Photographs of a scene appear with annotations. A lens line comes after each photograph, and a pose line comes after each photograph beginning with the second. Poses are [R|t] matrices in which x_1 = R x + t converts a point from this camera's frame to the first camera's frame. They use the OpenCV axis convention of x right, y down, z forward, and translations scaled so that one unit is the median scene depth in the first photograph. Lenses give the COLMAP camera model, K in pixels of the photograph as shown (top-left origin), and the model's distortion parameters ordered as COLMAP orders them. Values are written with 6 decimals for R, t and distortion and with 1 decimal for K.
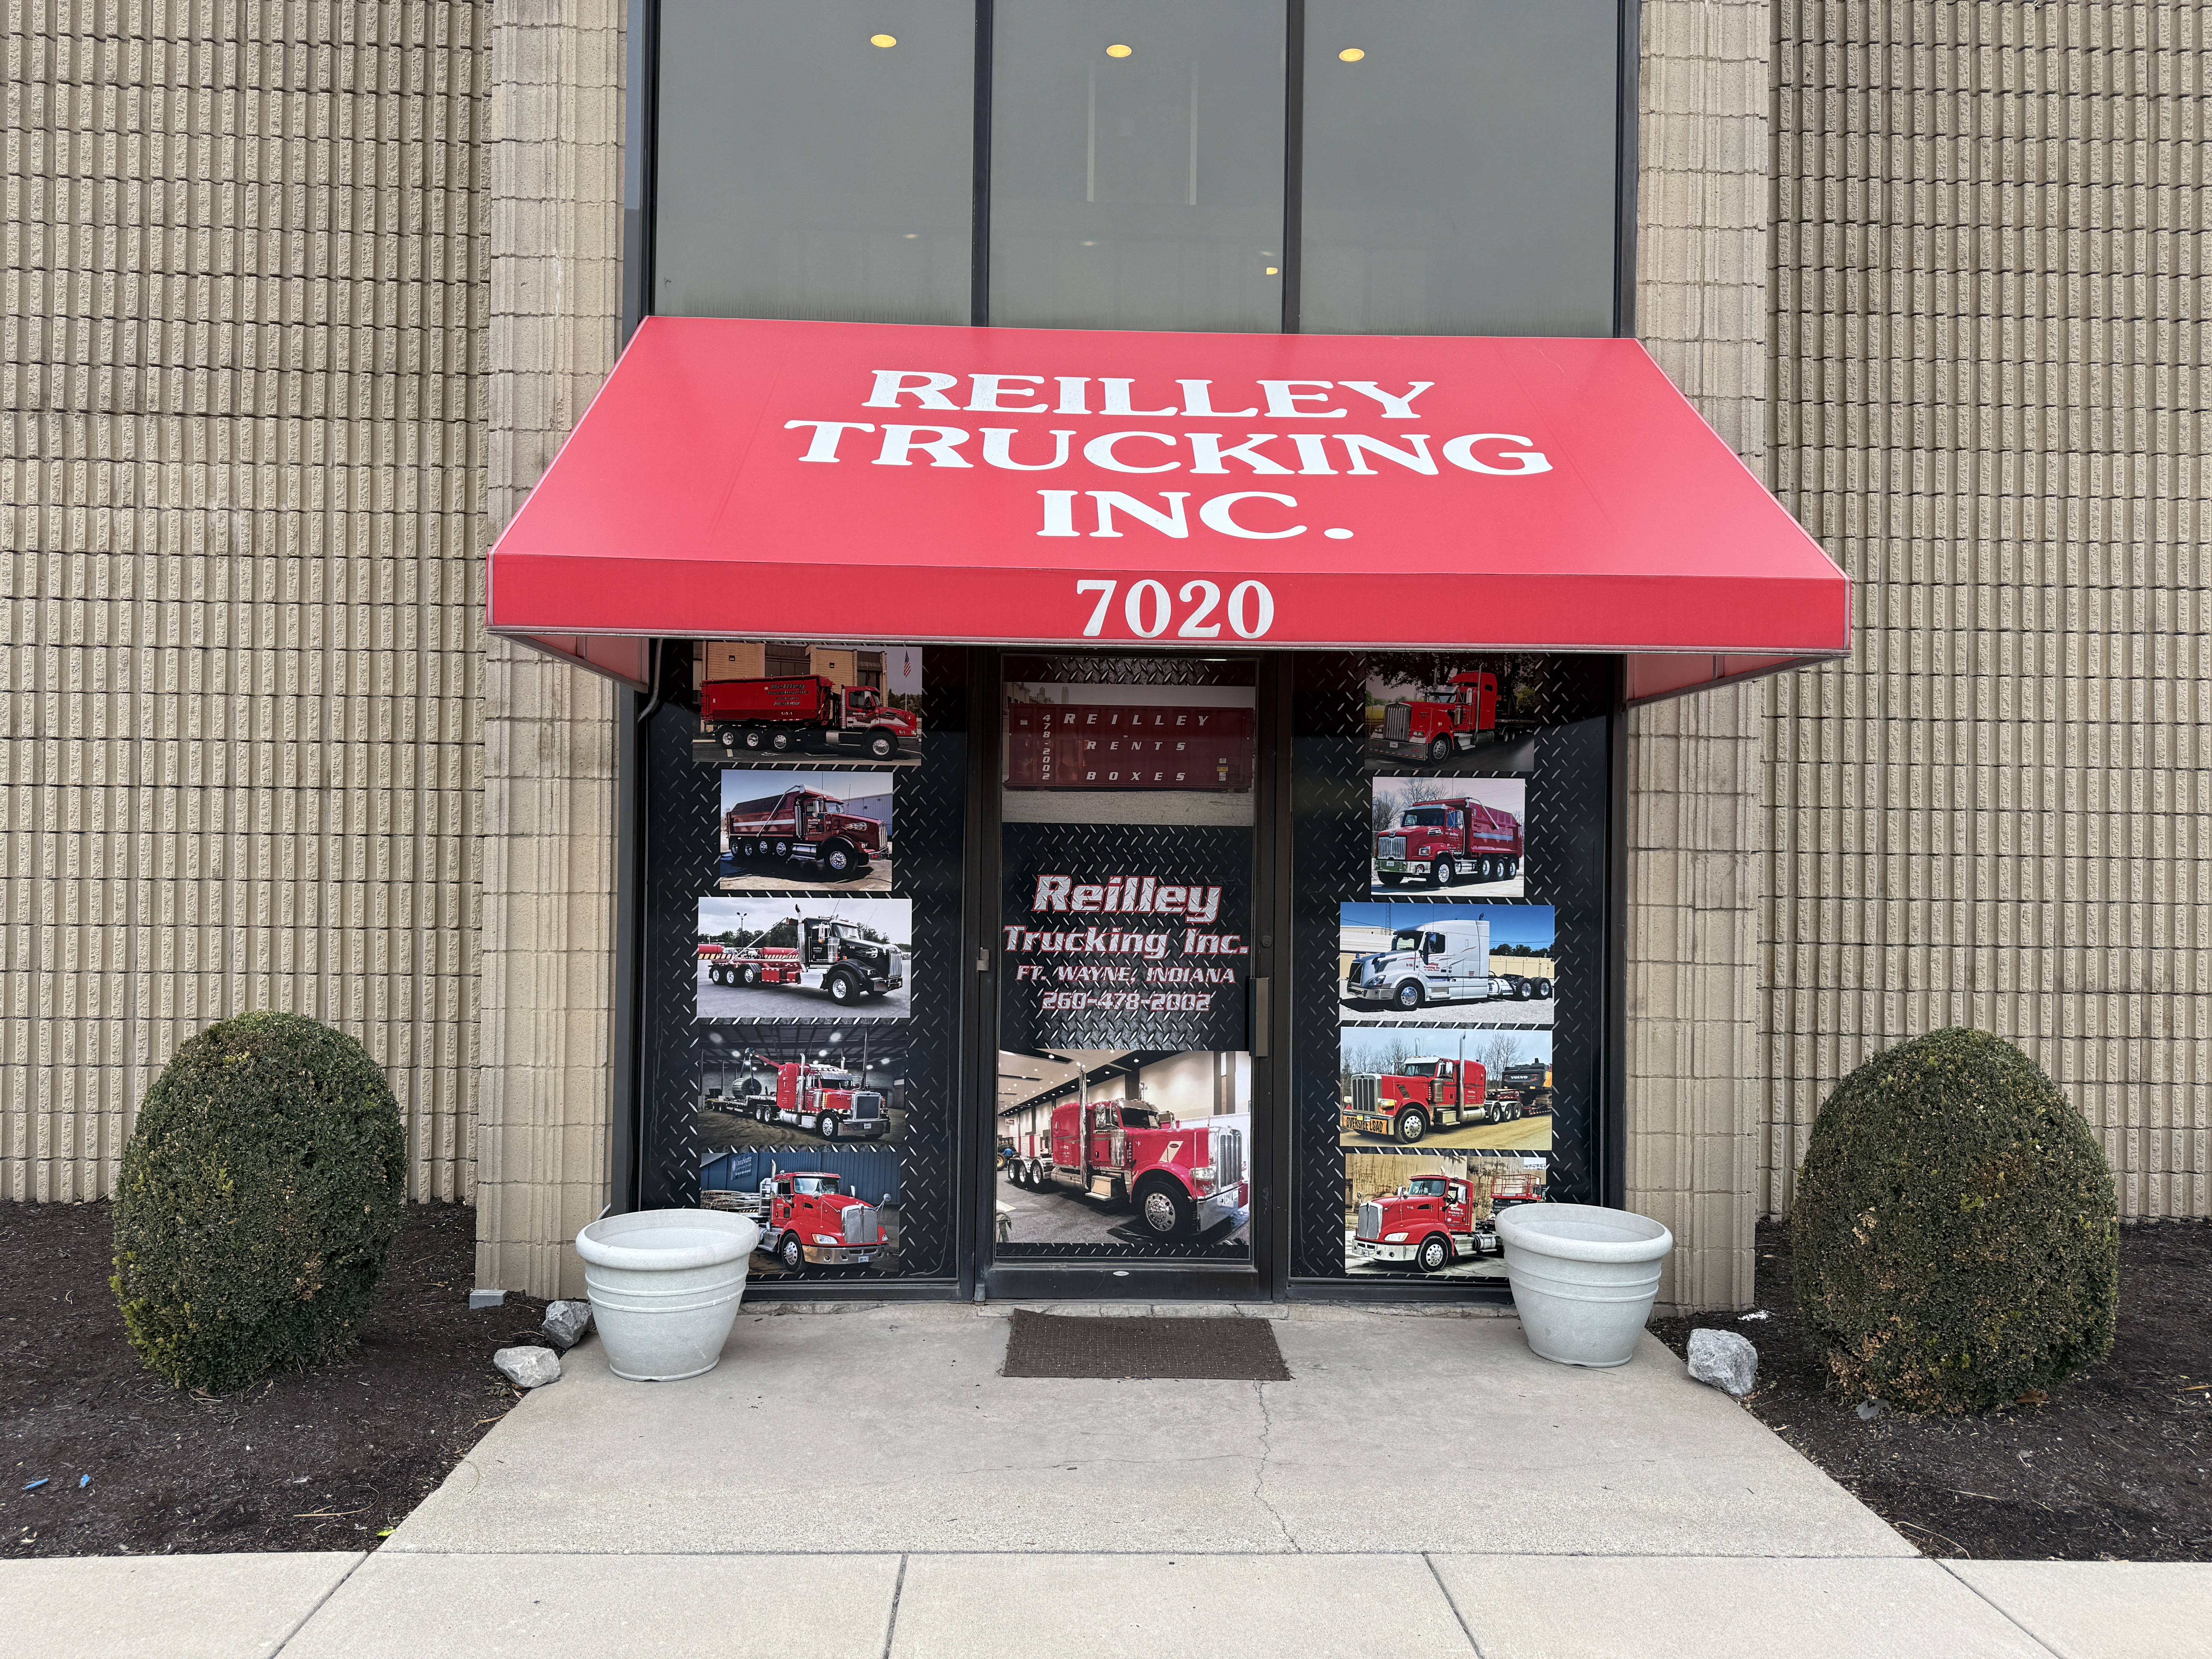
lens RADIAL K [[1535.6, 0, 1106.0], [0, 1535.6, 829.5], [0, 0, 1]] dist [0.068161, -0.112325]
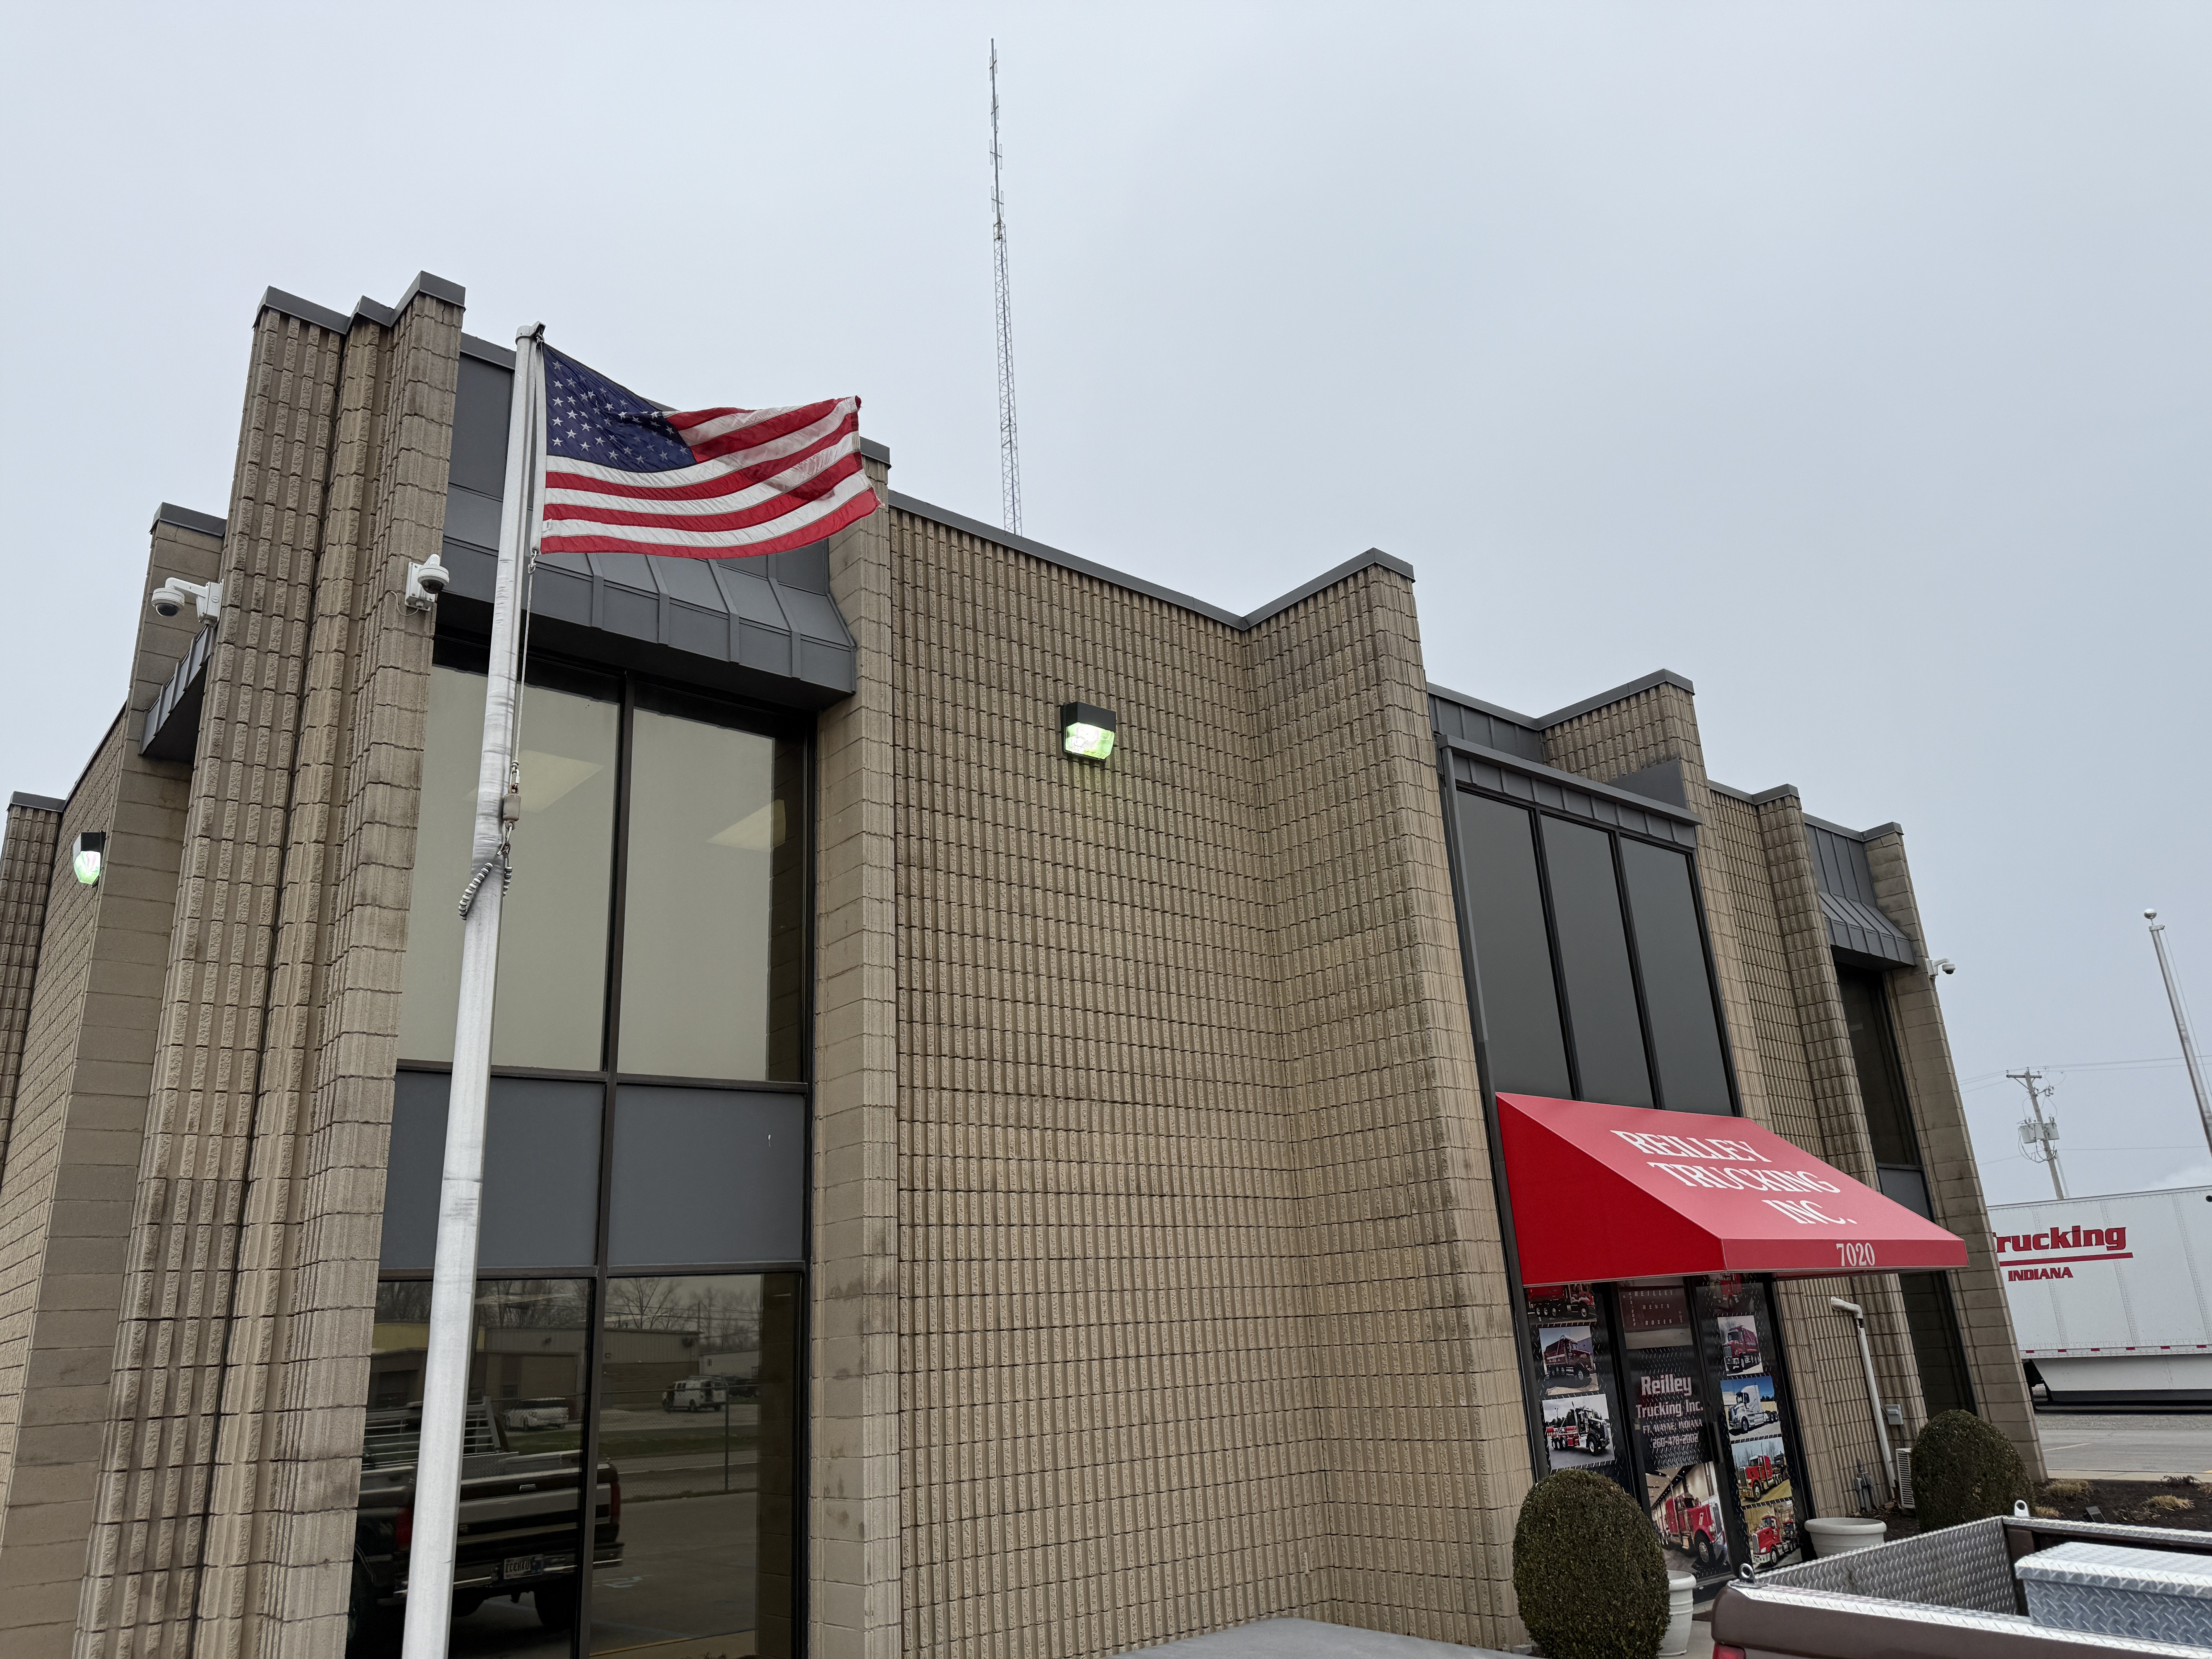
lens RADIAL K [[1535.6, 0, 1106.0], [0, 1535.6, 829.5], [0, 0, 1]] dist [0.068161, -0.112325]
pose [[0.785258, 0.143589, 0.602290, -1.896910], [0.058684, 0.951100, -0.303258, -0.075371], [-0.616382, 0.273480, 0.738432, -0.250043]]
